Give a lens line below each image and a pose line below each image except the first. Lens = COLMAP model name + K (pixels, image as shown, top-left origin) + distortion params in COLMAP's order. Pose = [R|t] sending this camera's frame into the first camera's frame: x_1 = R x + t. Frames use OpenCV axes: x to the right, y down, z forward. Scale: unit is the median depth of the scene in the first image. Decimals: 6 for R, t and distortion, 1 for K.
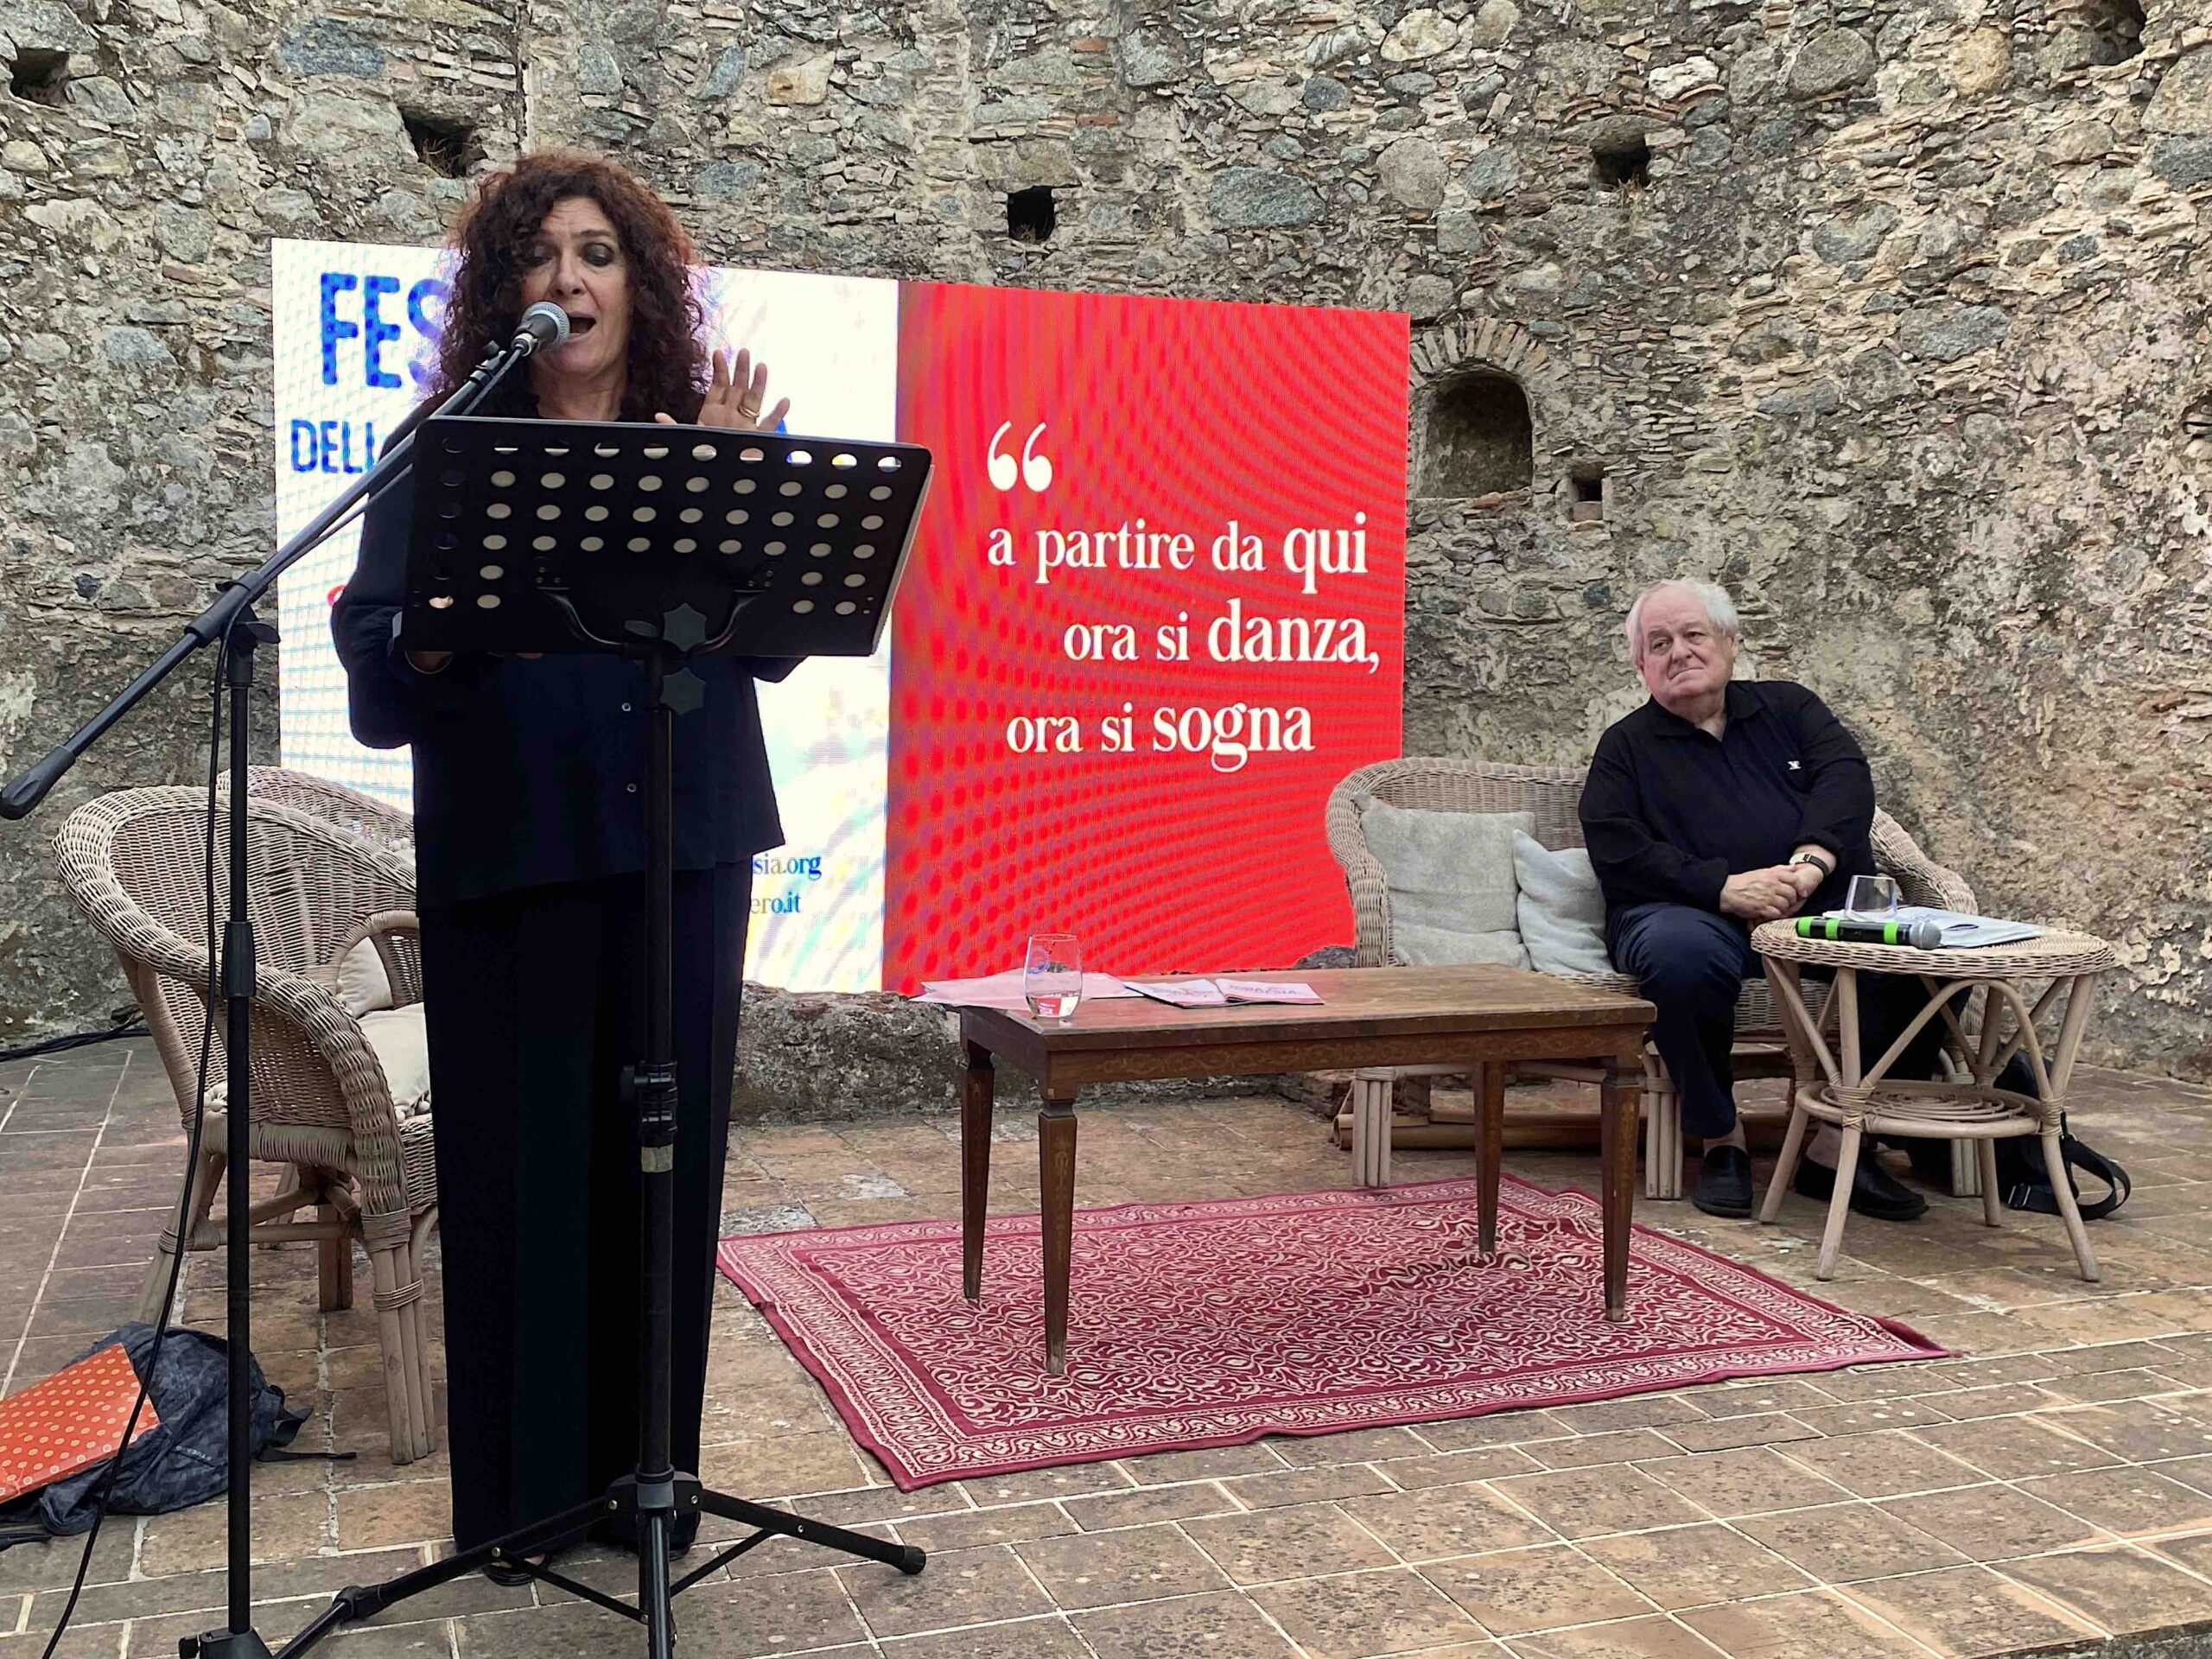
lens RADIAL K [[2400.4, 0, 1098.0], [0, 2400.4, 837.1], [0, 0, 1]] dist [0.003151, 0.000000]
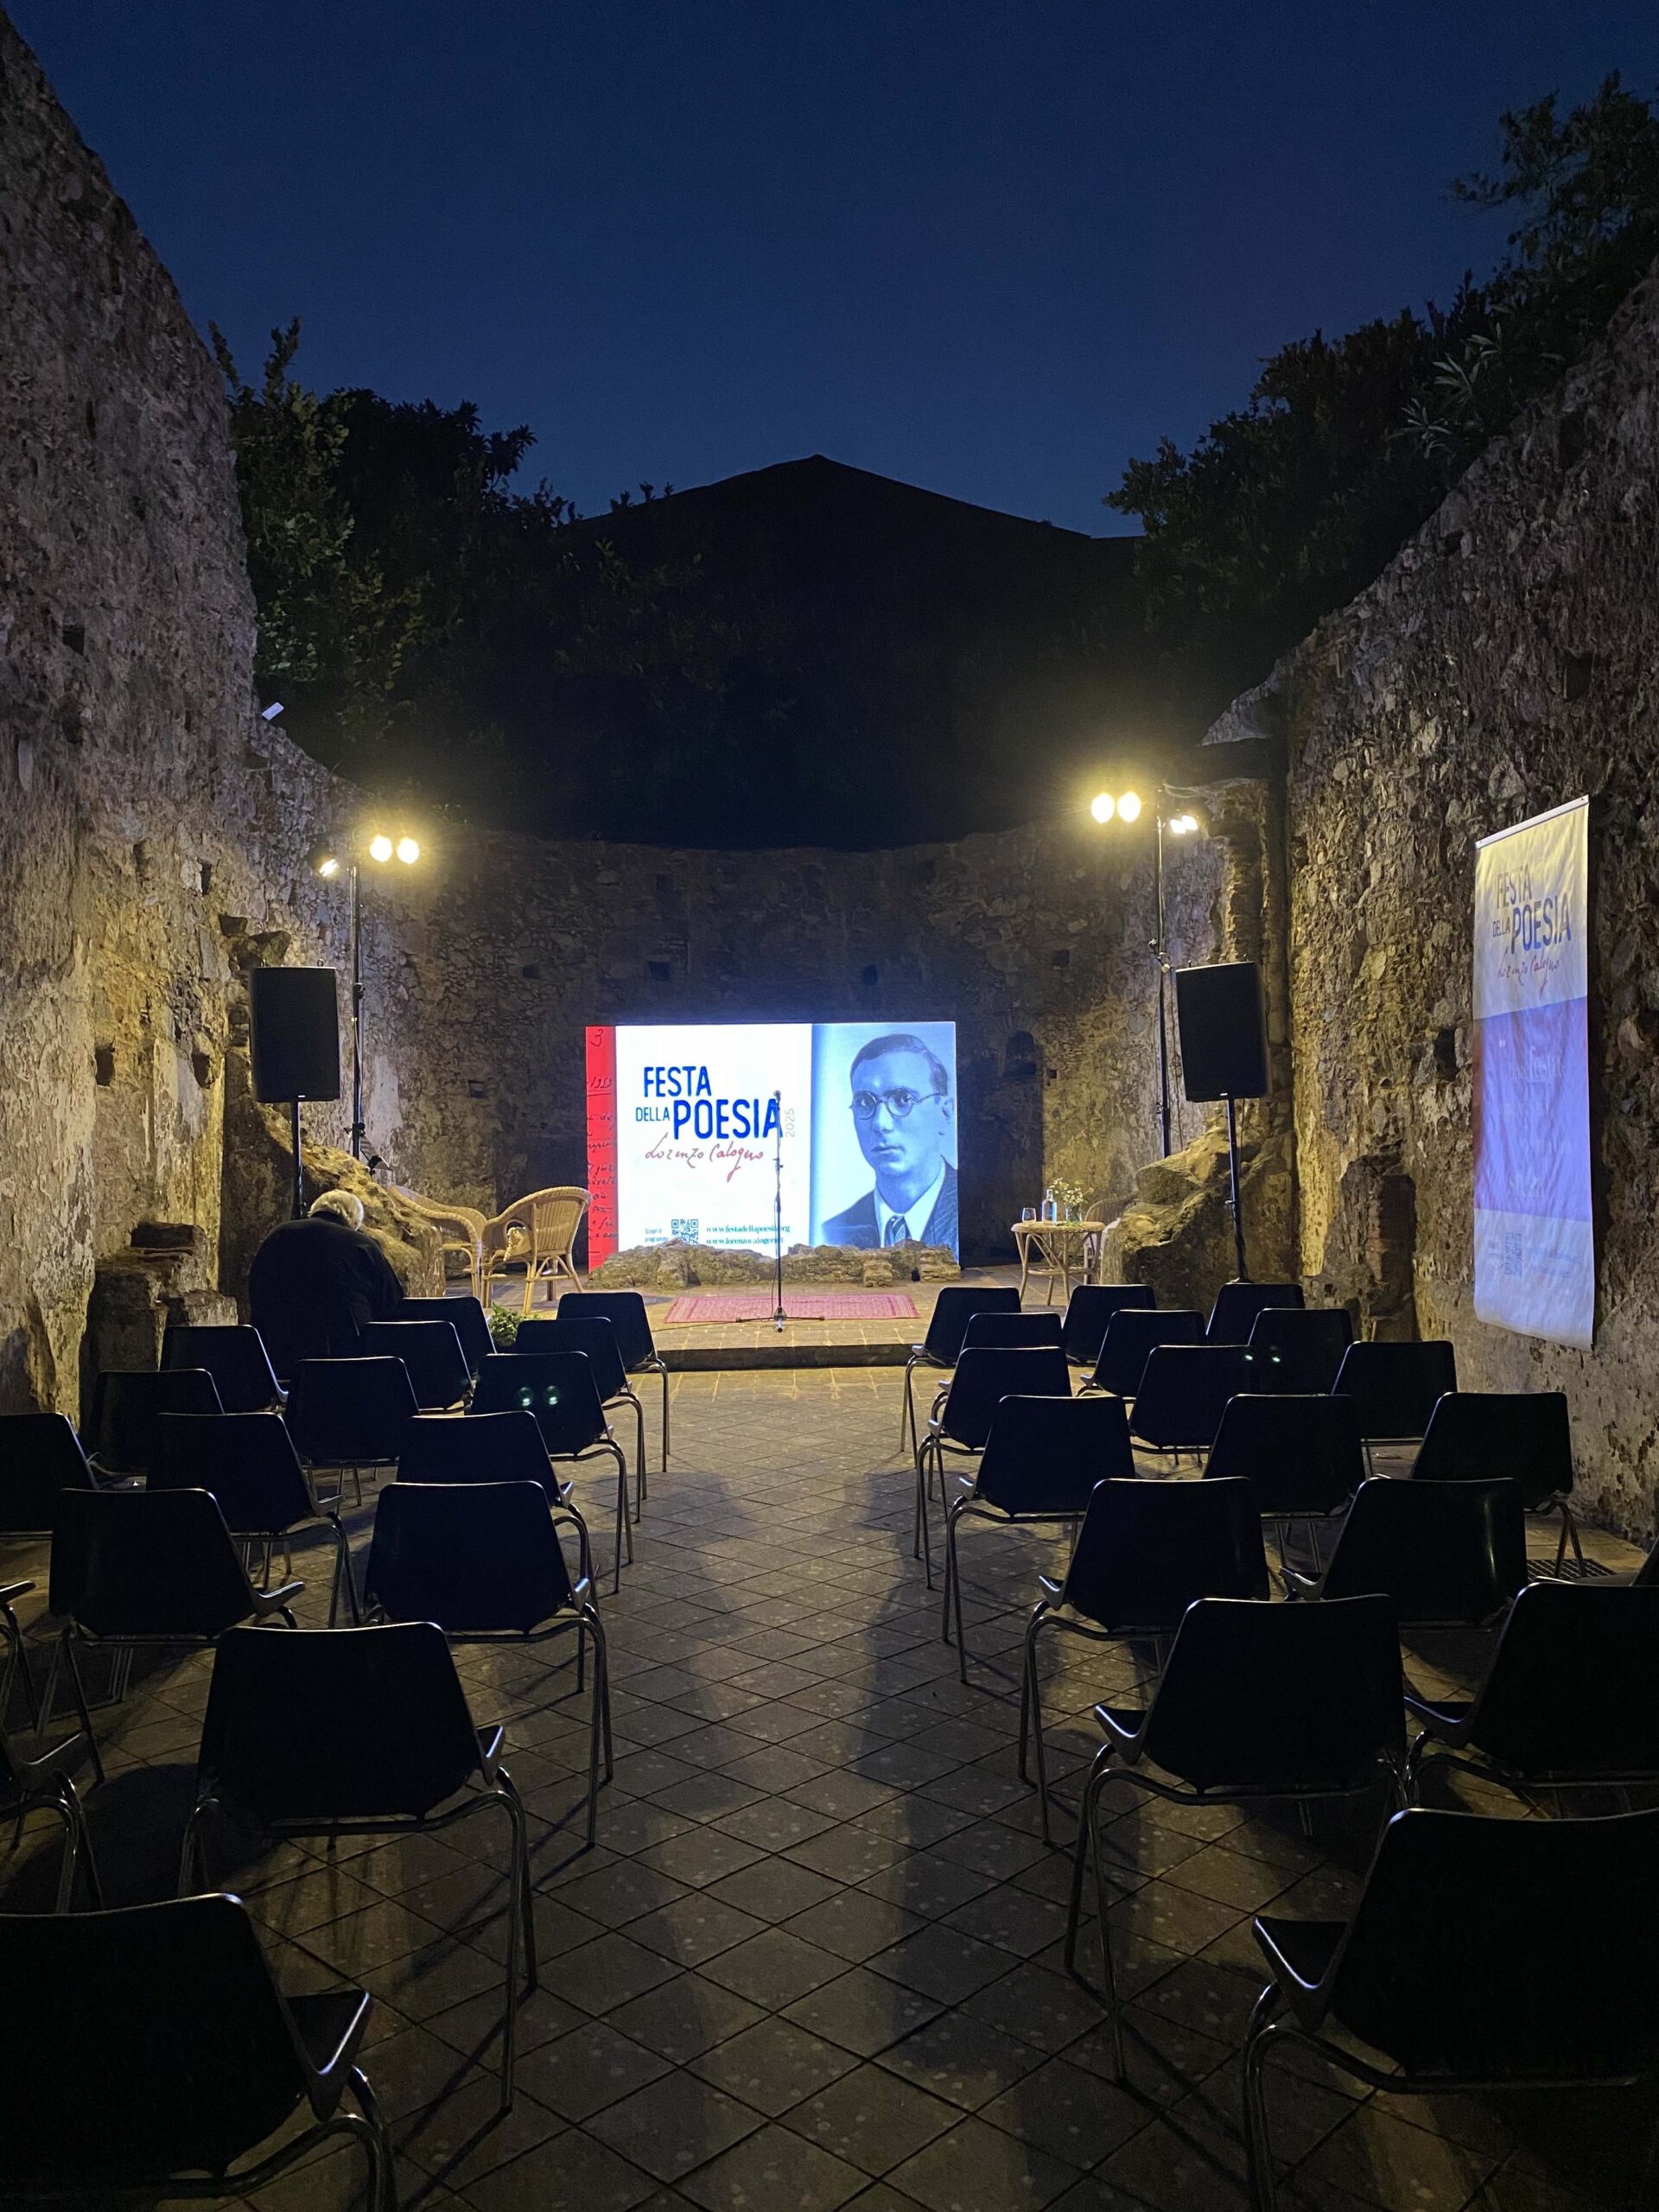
lens RADIAL K [[1724.2, 0, 836.0], [0, 1724.2, 1101.0], [0, 0, 1]] dist [-0.000471, -0.003356]
pose [[0.954487, -0.017515, -0.297737, 0.529861], [0.002427, 0.998697, -0.050972, -0.014410], [0.298242, 0.047929, 0.953286, -0.900121]]
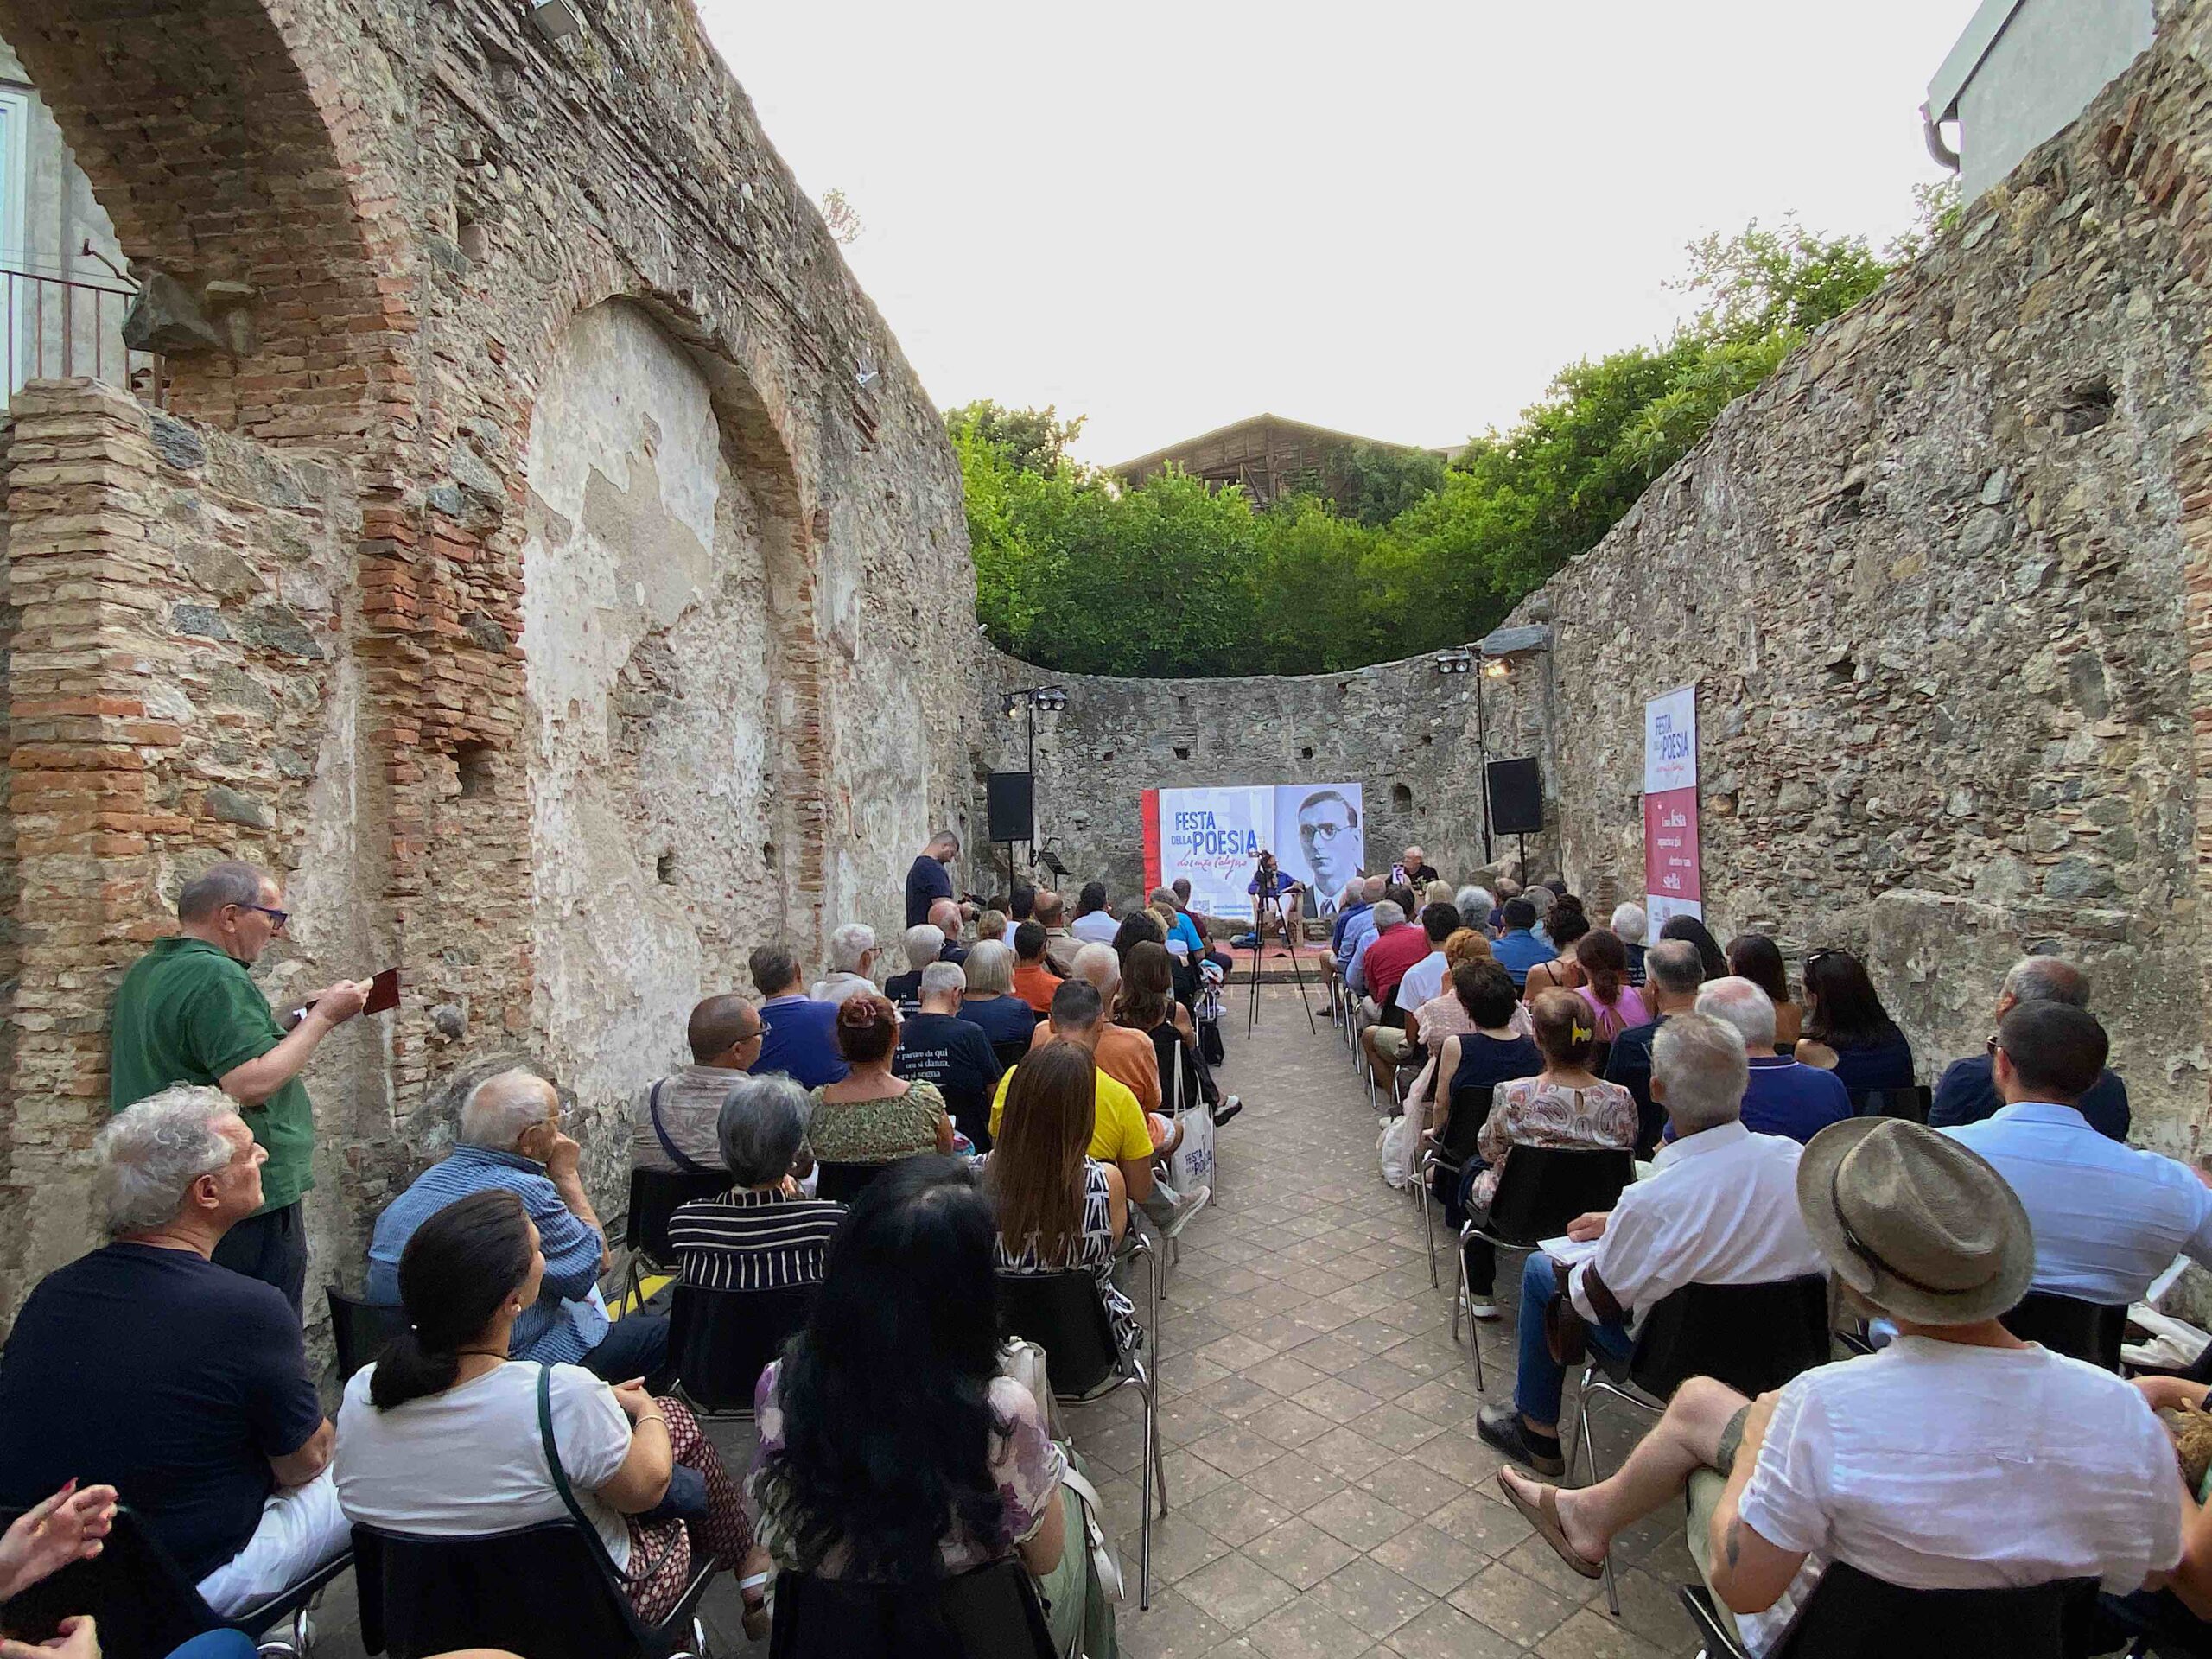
lens RADIAL K [[1140.6, 0, 1099.5], [0, 1140.6, 823.7], [0, 0, 1]] dist [0.002393, 0.000455]
pose [[0.895882, -0.030494, -0.443244, 0.583874], [0.008784, 0.998662, -0.050952, -0.019245], [0.444205, 0.041754, 0.894952, -1.127127]]
